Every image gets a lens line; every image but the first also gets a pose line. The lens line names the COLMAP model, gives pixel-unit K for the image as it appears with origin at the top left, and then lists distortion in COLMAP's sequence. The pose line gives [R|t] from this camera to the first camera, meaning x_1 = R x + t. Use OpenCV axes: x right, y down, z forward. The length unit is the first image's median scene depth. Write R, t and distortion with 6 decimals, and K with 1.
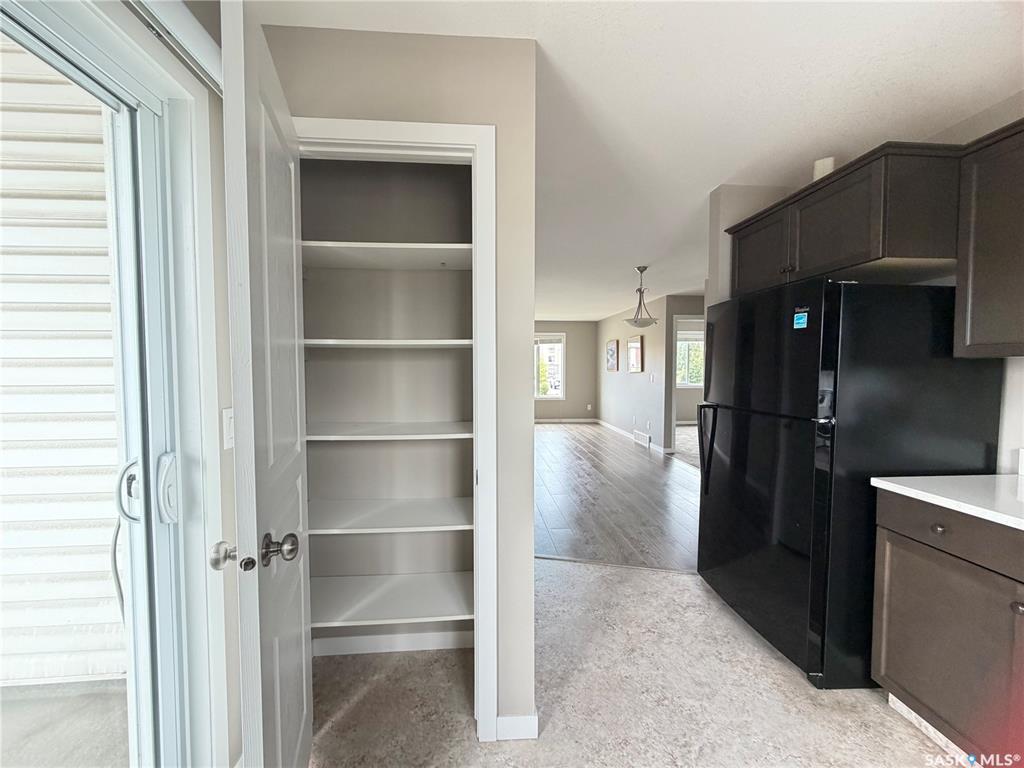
lens RADIAL K [[407.2, 0, 508.3], [0, 407.2, 384.1], [0, 0, 1]] dist [-0.002370, 0.001384]
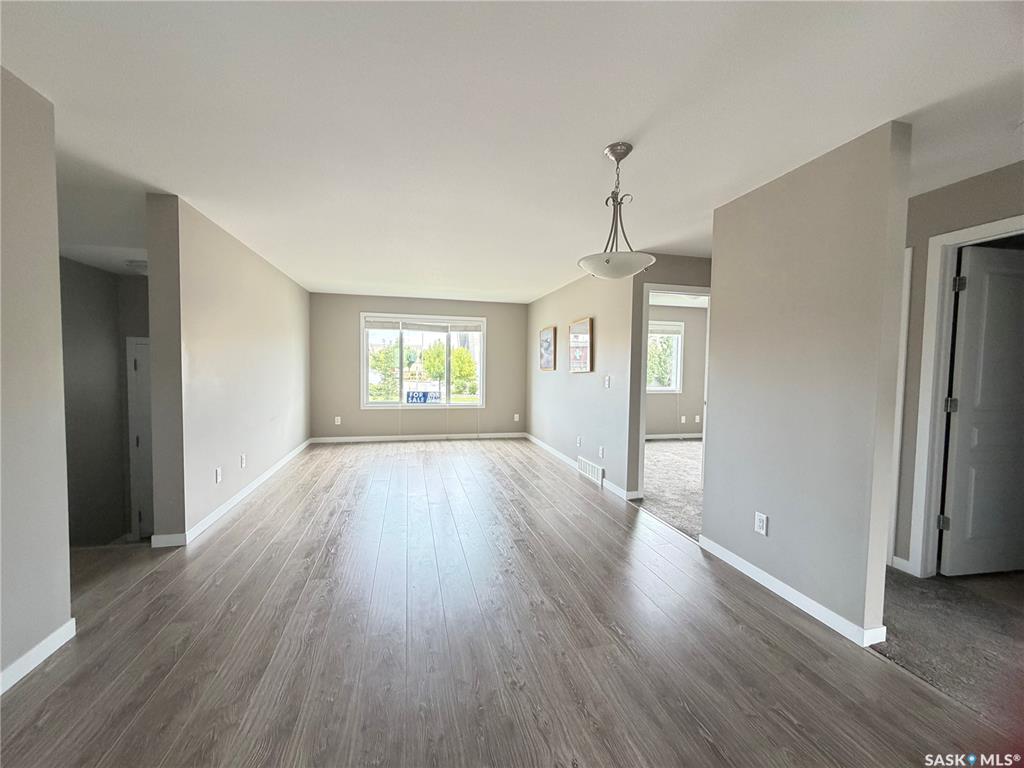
lens RADIAL K [[407.2, 0, 508.9], [0, 407.2, 385.0], [0, 0, 1]] dist [-0.002370, 0.001384]
pose [[0.985996, 0.007739, 0.166590, 0.246399], [-0.008624, 0.999952, 0.004590, -0.030240], [-0.166546, -0.005962, 0.986016, 1.086685]]
